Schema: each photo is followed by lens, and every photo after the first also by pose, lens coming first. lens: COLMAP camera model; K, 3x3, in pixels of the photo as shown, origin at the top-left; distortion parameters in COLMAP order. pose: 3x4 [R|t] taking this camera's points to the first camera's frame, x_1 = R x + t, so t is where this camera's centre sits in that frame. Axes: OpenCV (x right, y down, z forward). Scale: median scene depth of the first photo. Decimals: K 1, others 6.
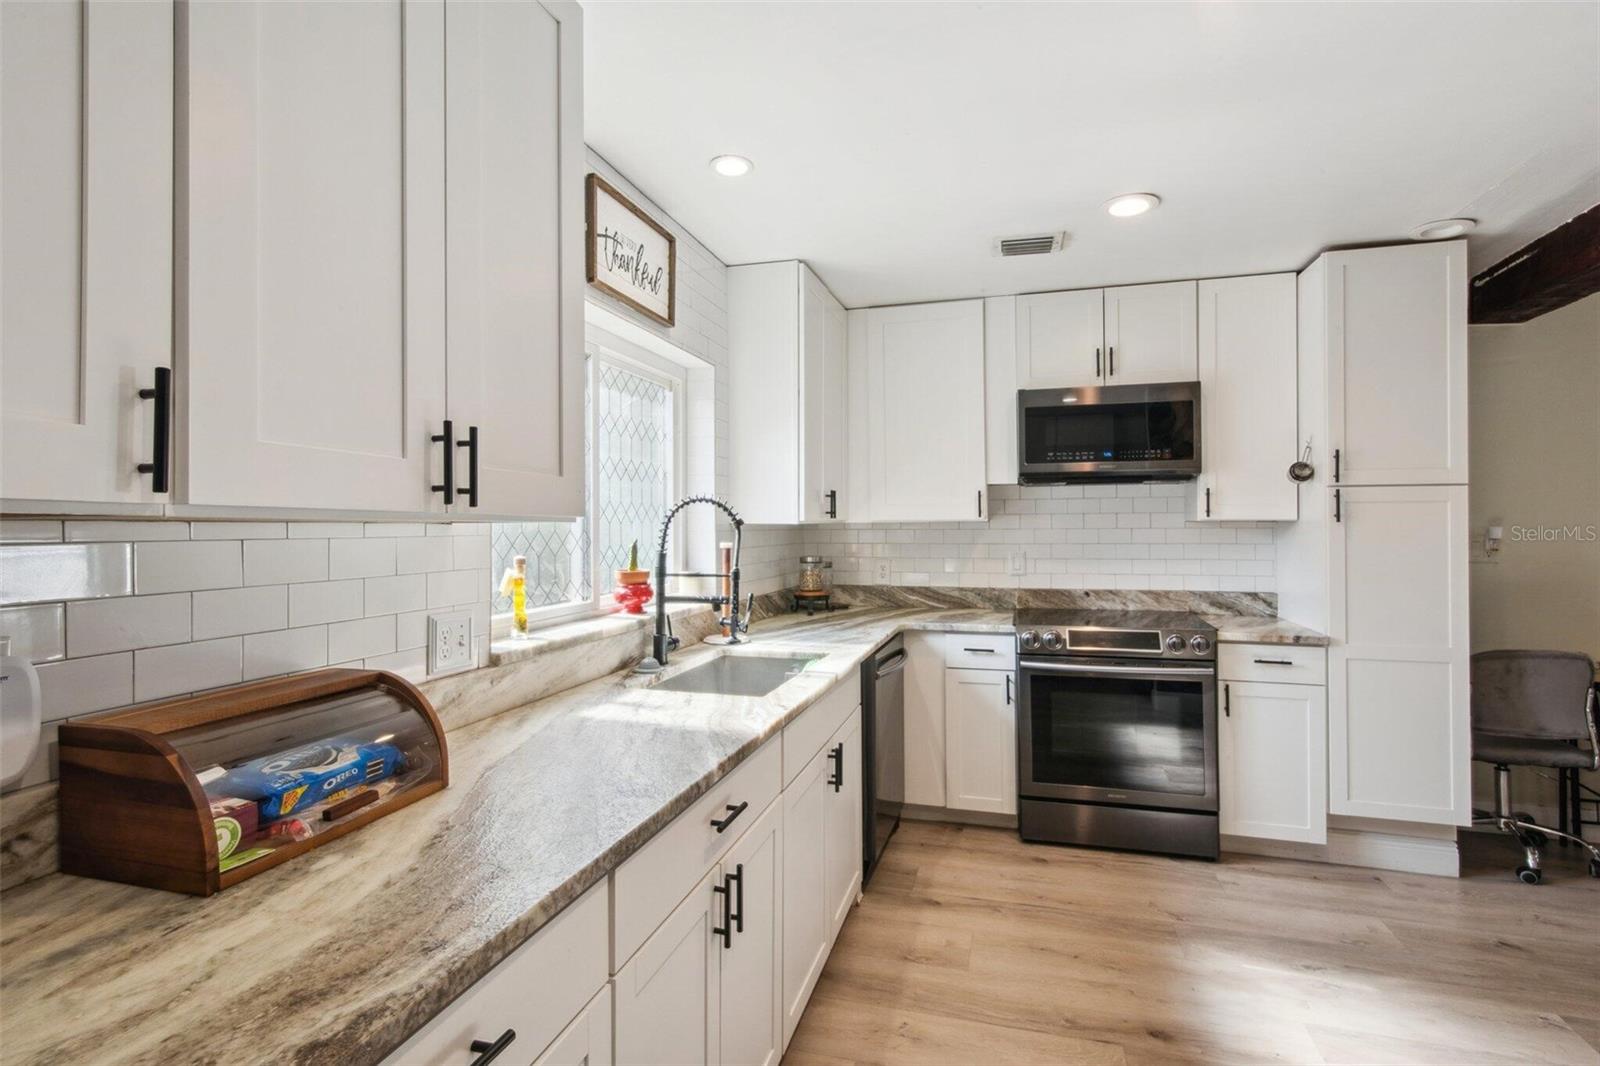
lens RADIAL K [[763.1, 0, 802.4], [0, 763.1, 521.6], [0, 0, 1]] dist [-0.015689, -0.000030]
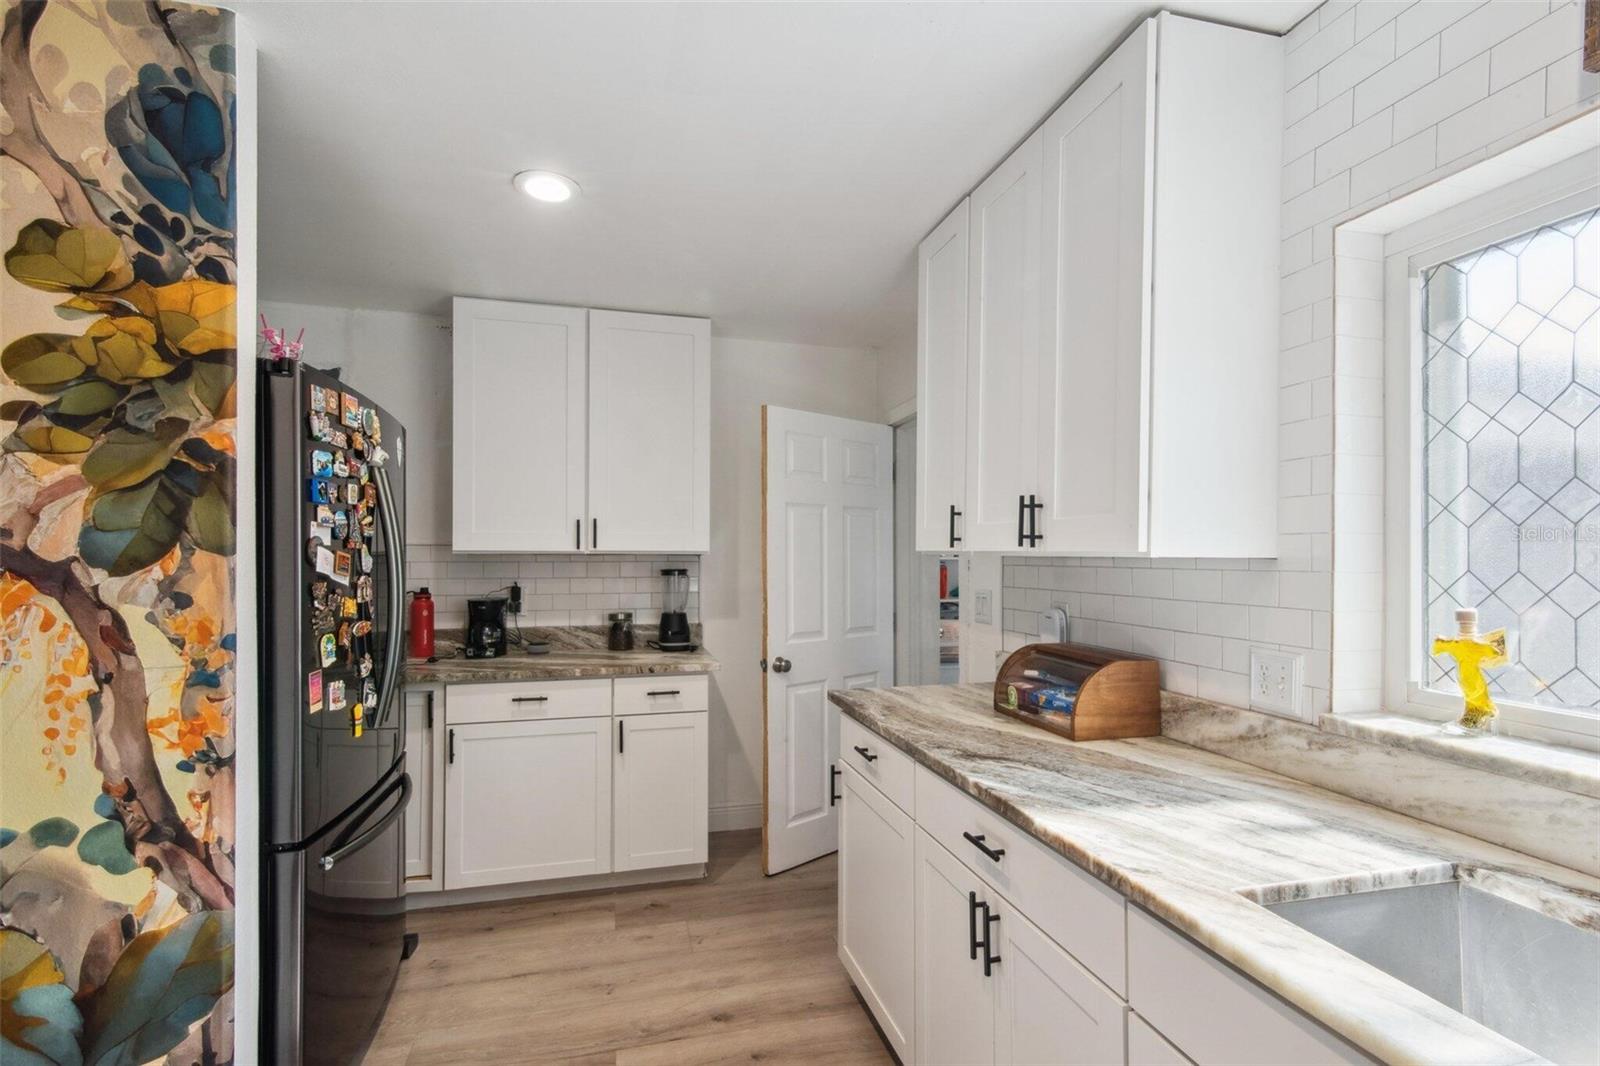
lens RADIAL K [[768.3, 0, 799.0], [0, 768.3, 547.1], [0, 0, 1]] dist [0.011958, -0.000028]
pose [[-0.858653, -0.004224, -0.512540, 0.342559], [0.000933, 0.999951, -0.009804, -0.002132], [0.512557, -0.008897, -0.858607, 0.929063]]
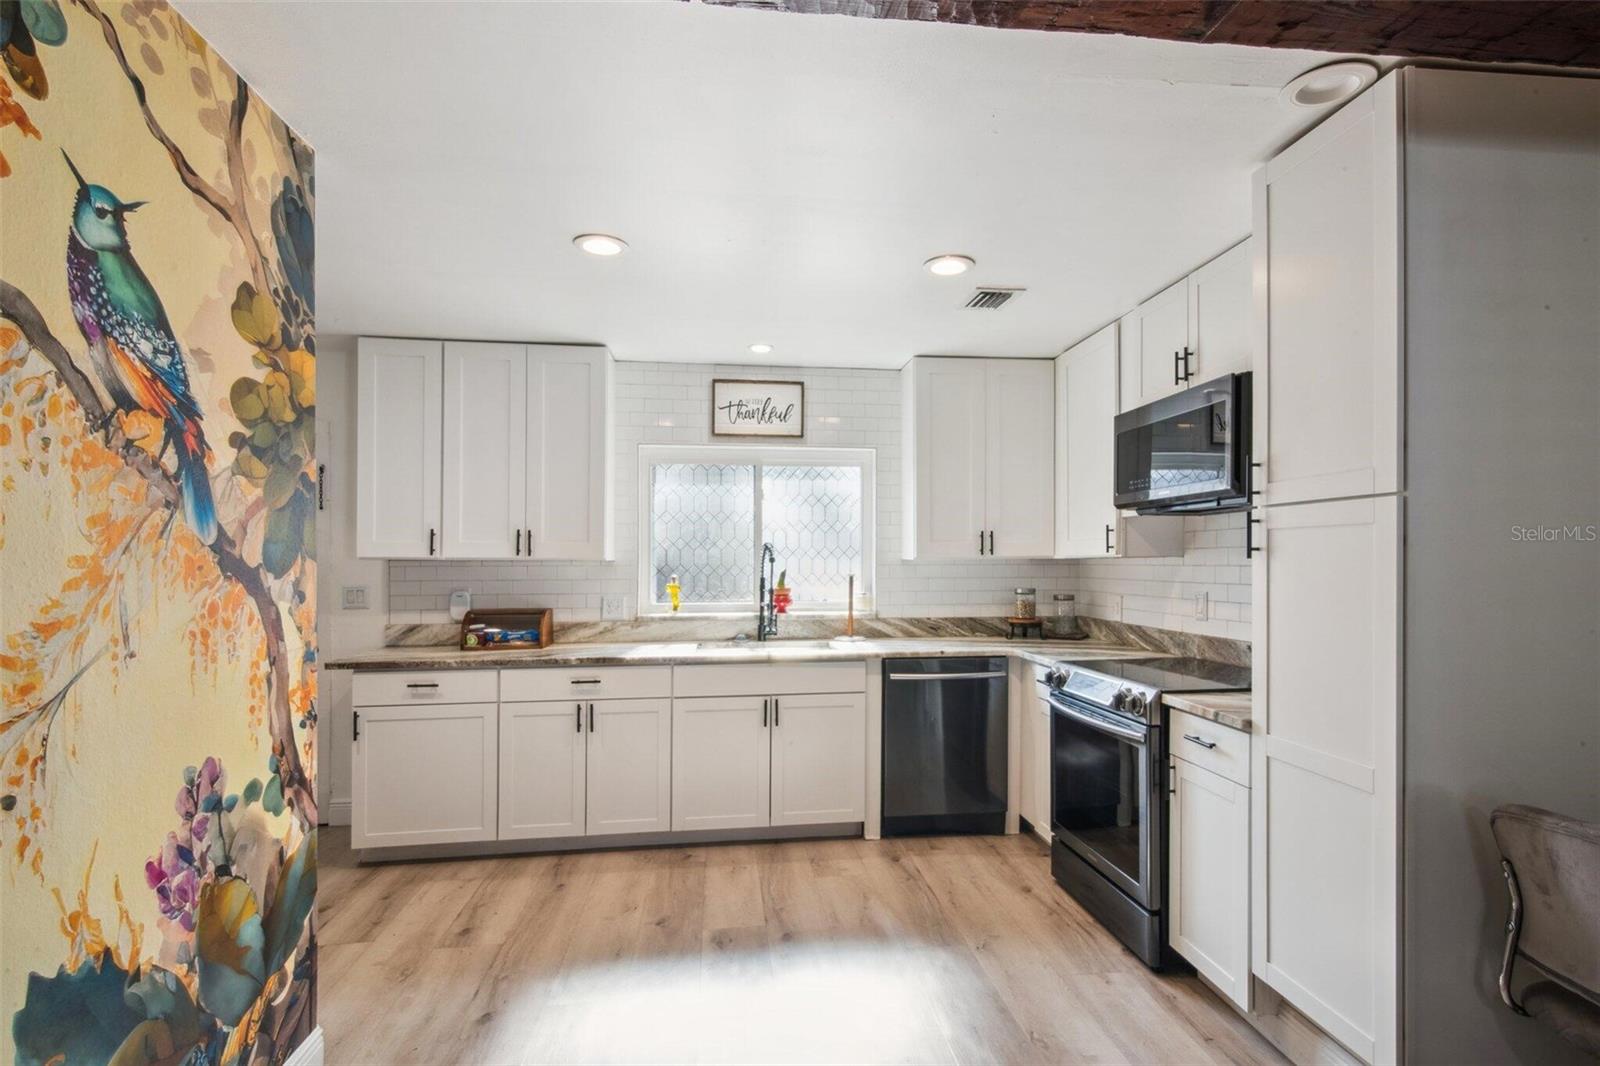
lens RADIAL K [[774.3, 0, 807.8], [0, 774.3, 556.1], [0, 0, 1]] dist [-0.017414, 0.001158]
pose [[0.380478, -0.003163, -0.924785, 1.301462], [0.006359, 0.999979, -0.000804, -0.004147], [0.924768, -0.005575, 0.380490, 0.375796]]
